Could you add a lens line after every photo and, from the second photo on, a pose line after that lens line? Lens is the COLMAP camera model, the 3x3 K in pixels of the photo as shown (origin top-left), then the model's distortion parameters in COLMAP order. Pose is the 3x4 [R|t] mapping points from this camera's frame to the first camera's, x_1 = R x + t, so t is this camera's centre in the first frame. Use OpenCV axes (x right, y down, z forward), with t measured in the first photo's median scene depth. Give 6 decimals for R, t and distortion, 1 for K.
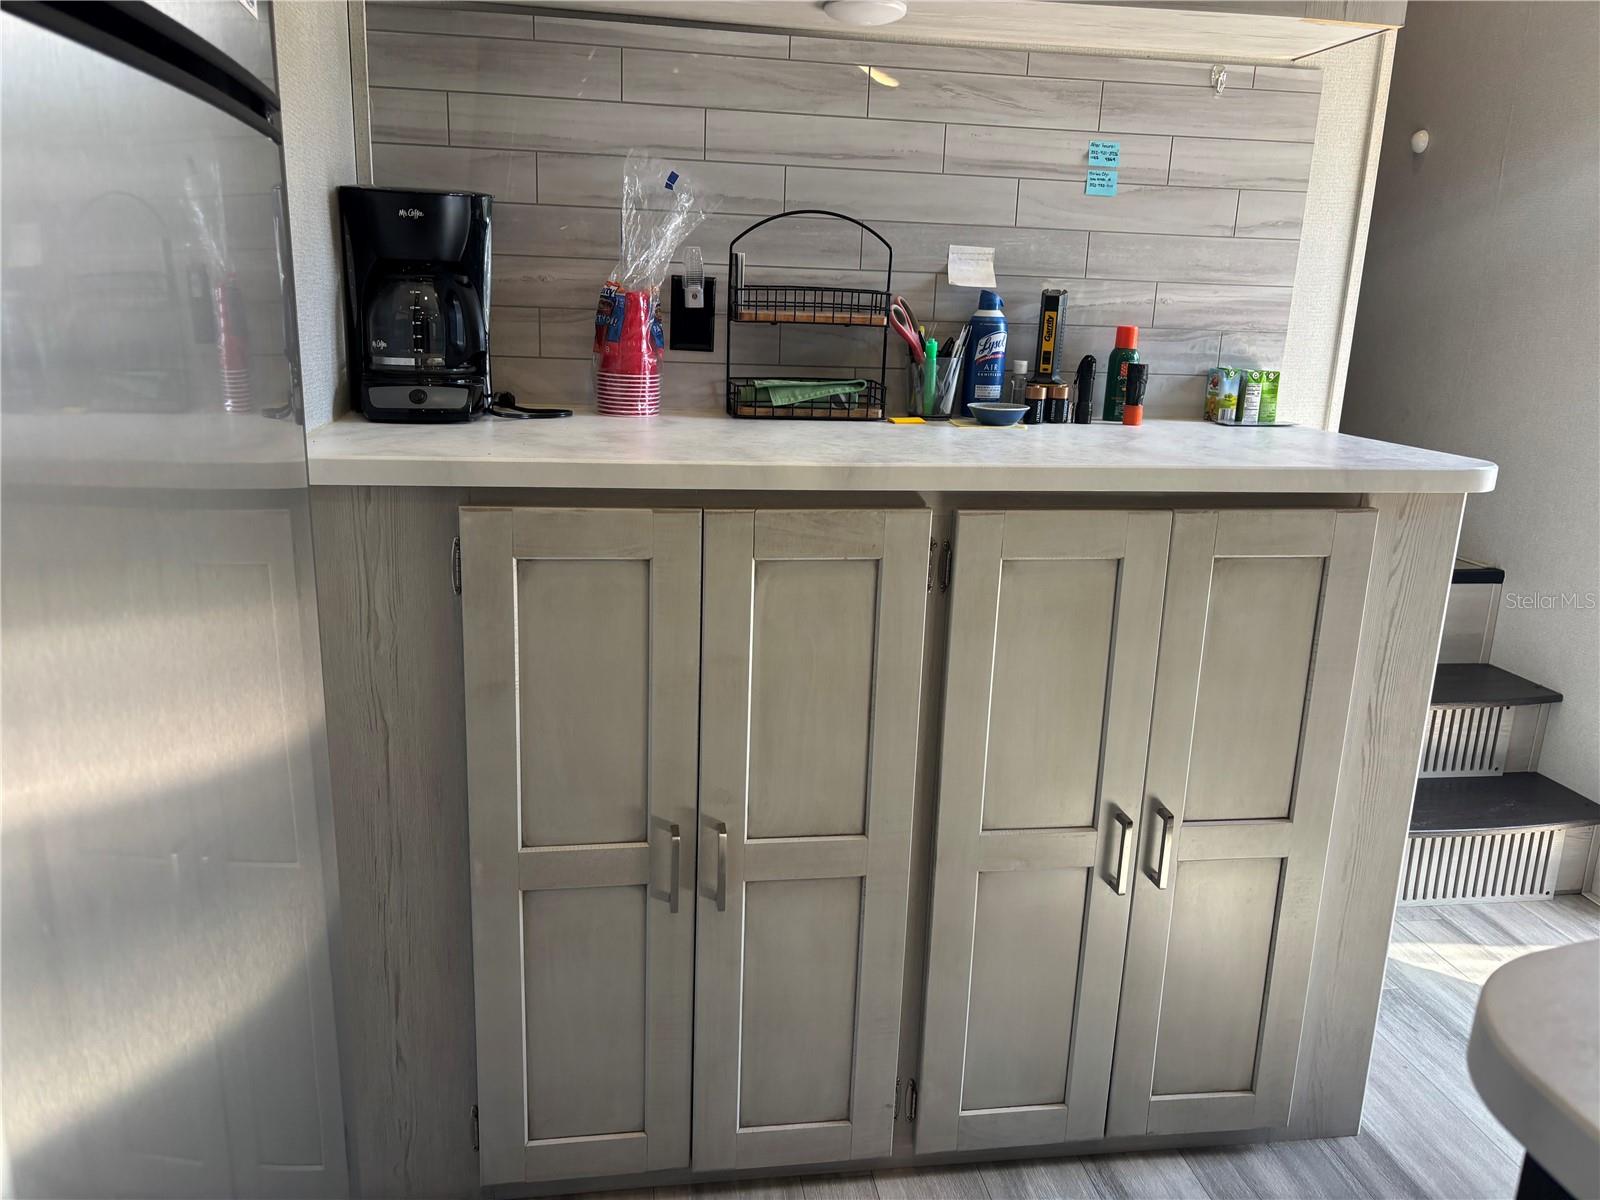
lens RADIAL K [[1216.7, 0, 799.8], [0, 1216.7, 604.6], [0, 0, 1]] dist [0.036509, -0.006054]
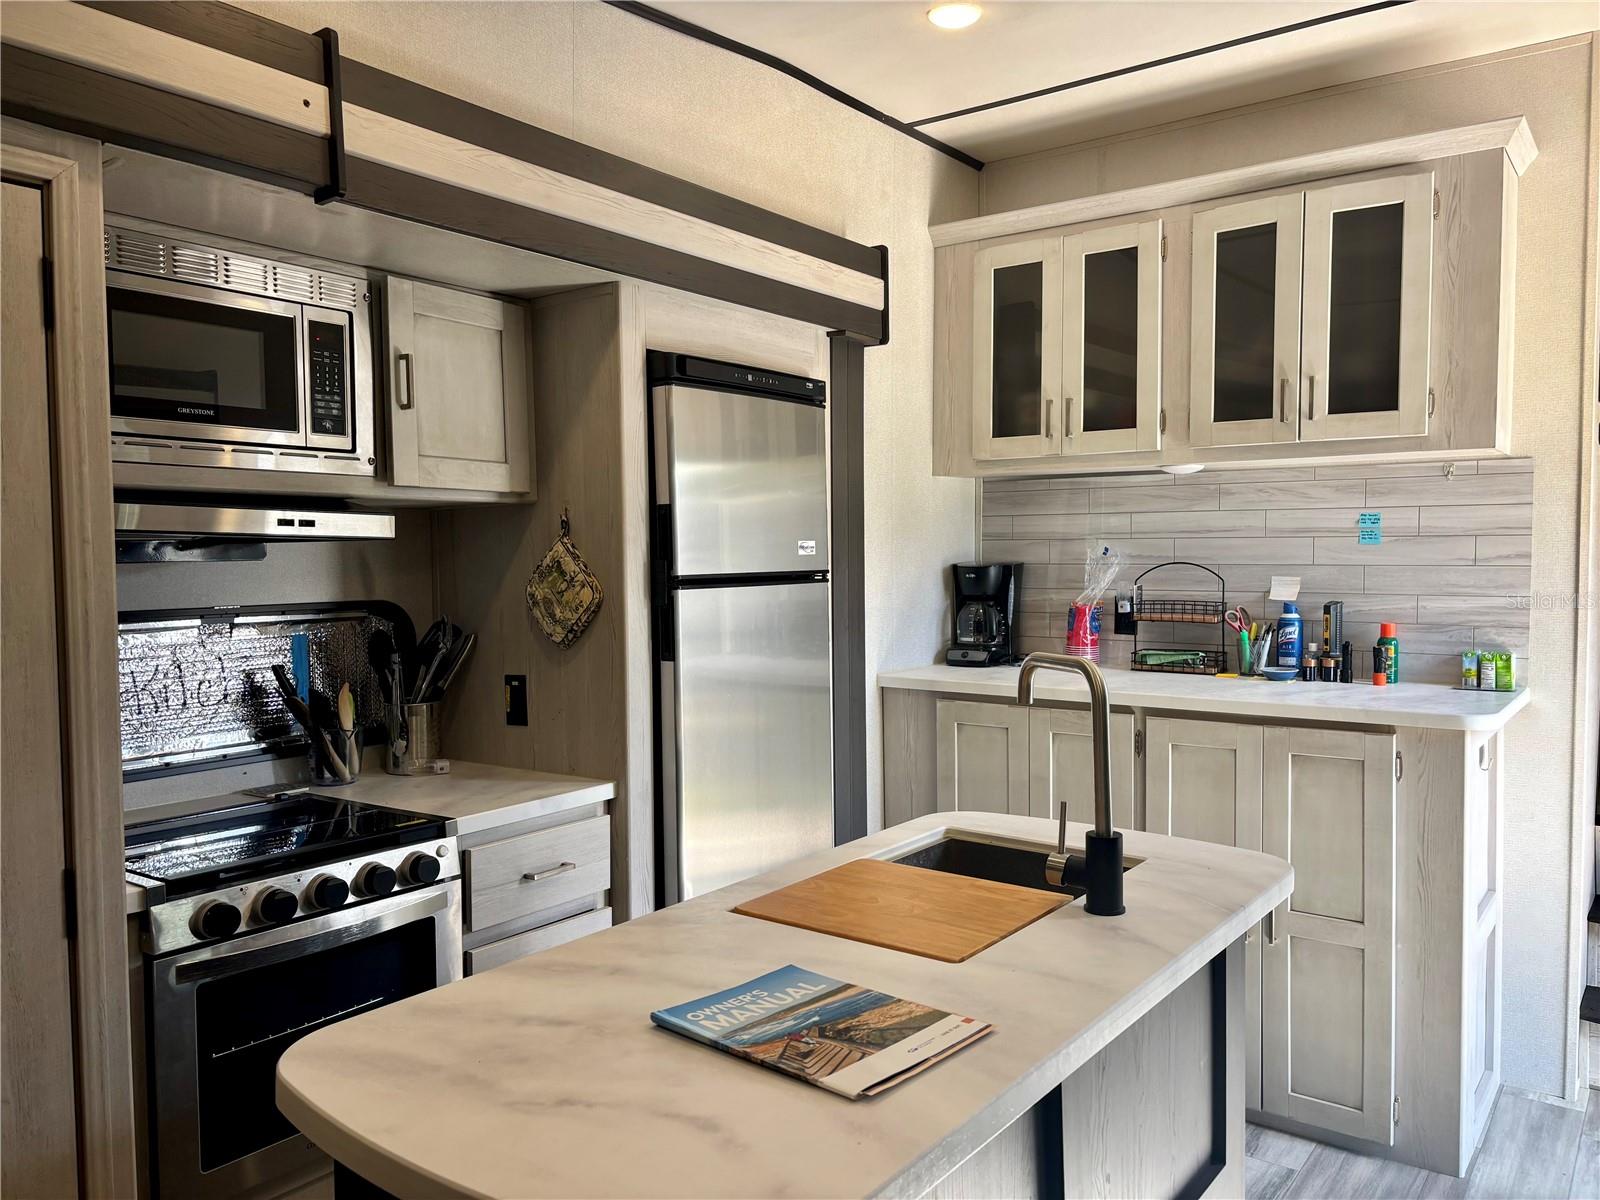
lens RADIAL K [[1216.7, 0, 803.2], [0, 1216.7, 605.2], [0, 0, 1]] dist [0.036509, -0.006054]
pose [[0.699933, -0.004071, -0.714197, 0.897194], [-0.146300, 0.977962, -0.148952, 0.096804], [0.699063, 0.208743, 0.683913, -0.625346]]
